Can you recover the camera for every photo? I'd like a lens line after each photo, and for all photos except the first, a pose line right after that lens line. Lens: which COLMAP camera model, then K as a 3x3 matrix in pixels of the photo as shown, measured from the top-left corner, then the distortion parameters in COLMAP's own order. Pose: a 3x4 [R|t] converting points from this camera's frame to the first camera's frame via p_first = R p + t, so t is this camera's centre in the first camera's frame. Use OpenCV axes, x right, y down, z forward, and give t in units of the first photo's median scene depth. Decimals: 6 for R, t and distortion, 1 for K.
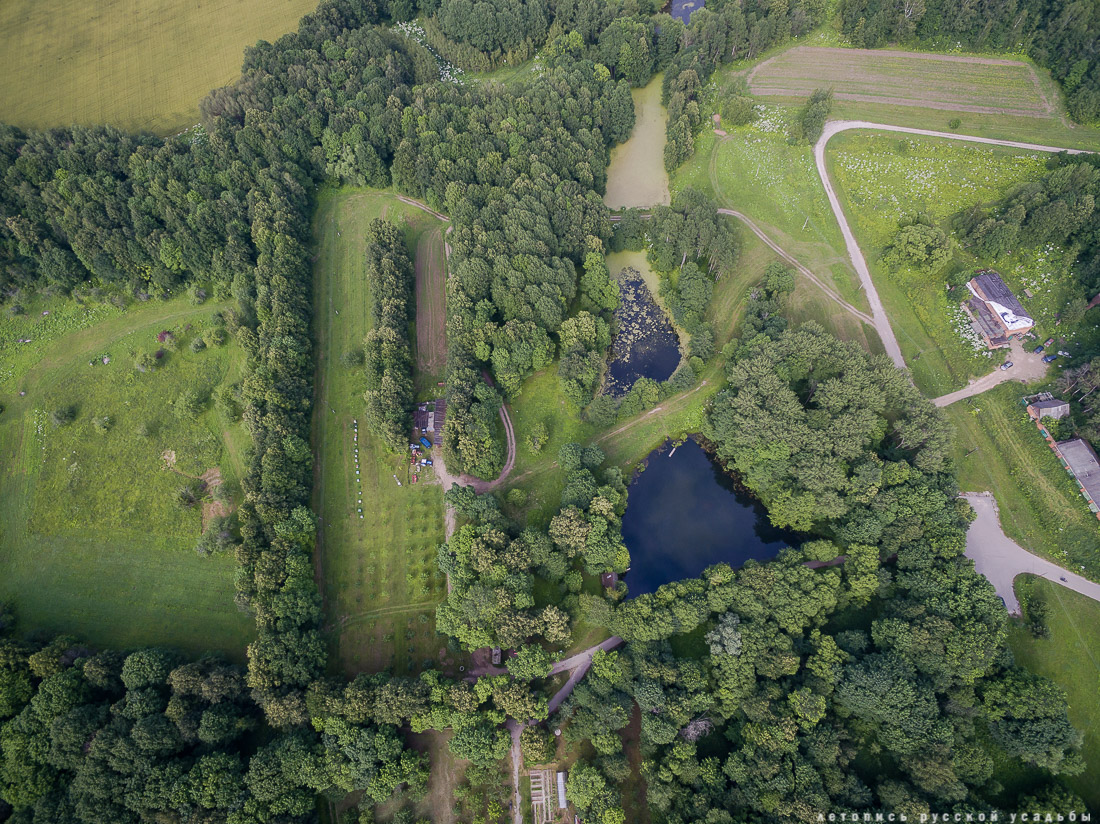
lens RADIAL K [[601.1, 0, 553.3], [0, 601.1, 412.4], [0, 0, 1]] dist [0.008842, 0.002983]
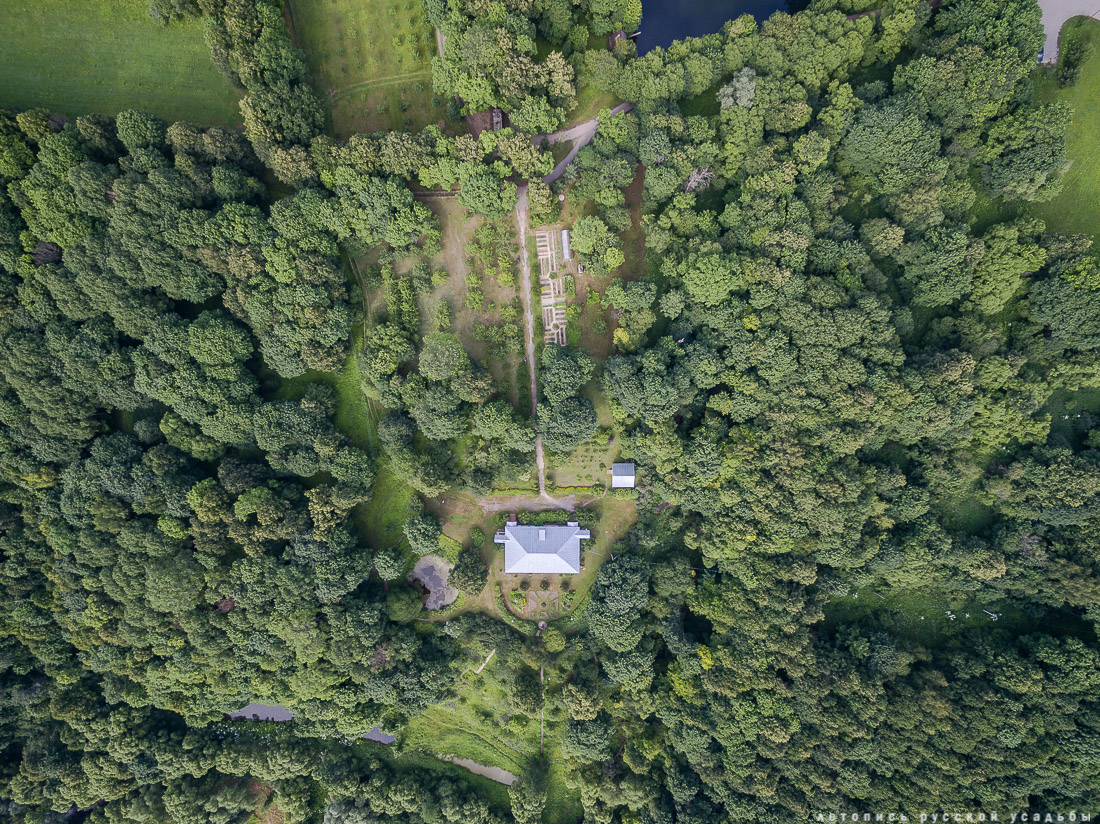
lens RADIAL K [[650.5, 0, 542.4], [0, 650.5, 412.5], [0, 0, 1]] dist [-0.001042, 0.006069]
pose [[0.999871, -0.015209, 0.005224, -0.039243], [0.010324, 0.856197, 0.516546, 0.288367], [-0.012329, -0.516425, 0.856243, -0.147300]]
